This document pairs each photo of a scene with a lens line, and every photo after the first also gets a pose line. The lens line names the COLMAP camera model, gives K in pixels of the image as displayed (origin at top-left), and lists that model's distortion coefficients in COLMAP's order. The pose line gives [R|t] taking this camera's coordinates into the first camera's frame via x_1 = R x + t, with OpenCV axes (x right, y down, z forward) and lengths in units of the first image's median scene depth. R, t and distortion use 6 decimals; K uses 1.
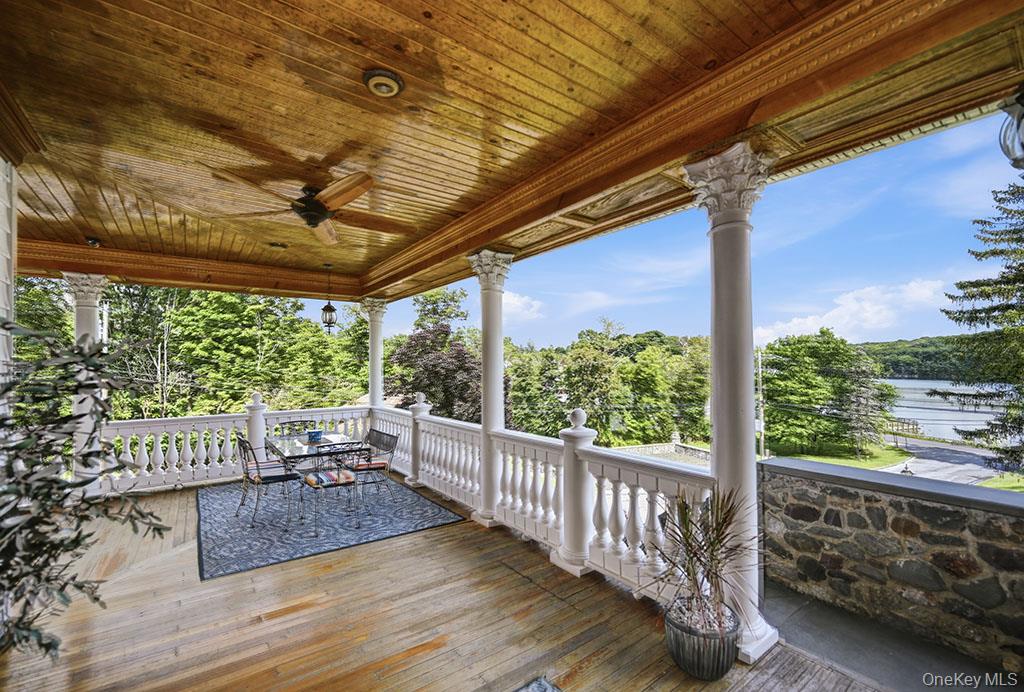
lens RADIAL K [[431.7, 0, 515.5], [0, 431.7, 361.5], [0, 0, 1]] dist [0.000223, 0.000194]
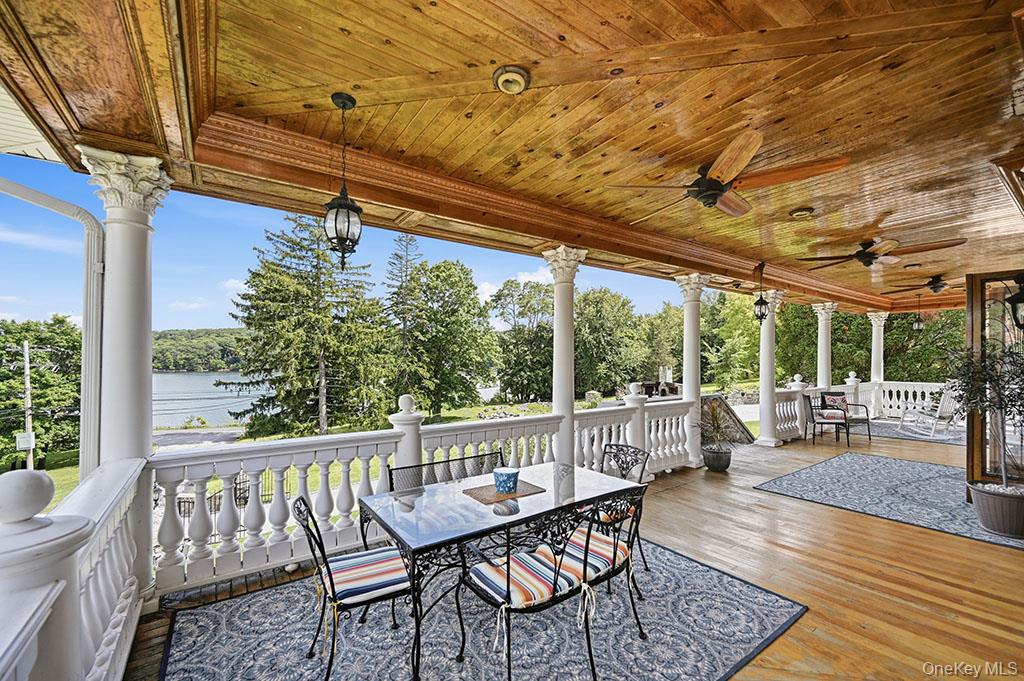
lens RADIAL K [[421.6, 0, 512.6], [0, 421.6, 359.5], [0, 0, 1]] dist [0.002639, 0.000169]
pose [[0.031178, 0.003348, 0.999508, -0.812487], [-0.010713, 0.999938, -0.003016, 0.011832], [-0.999456, -0.010614, 0.031212, 0.851789]]
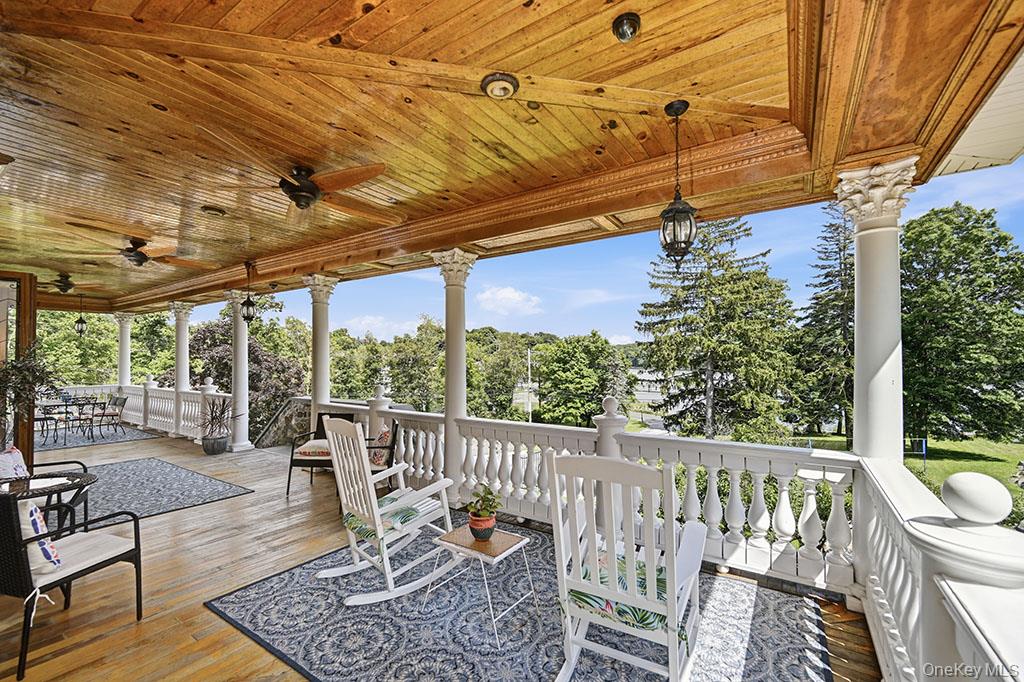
lens RADIAL K [[430.9, 0, 511.1], [0, 430.9, 364.6], [0, 0, 1]] dist [0.001786, 0.000129]
pose [[0.943252, 0.003272, 0.332061, 0.561823], [-0.010832, 0.999723, 0.020918, -0.016071], [-0.331901, -0.023328, 0.943026, -1.075452]]
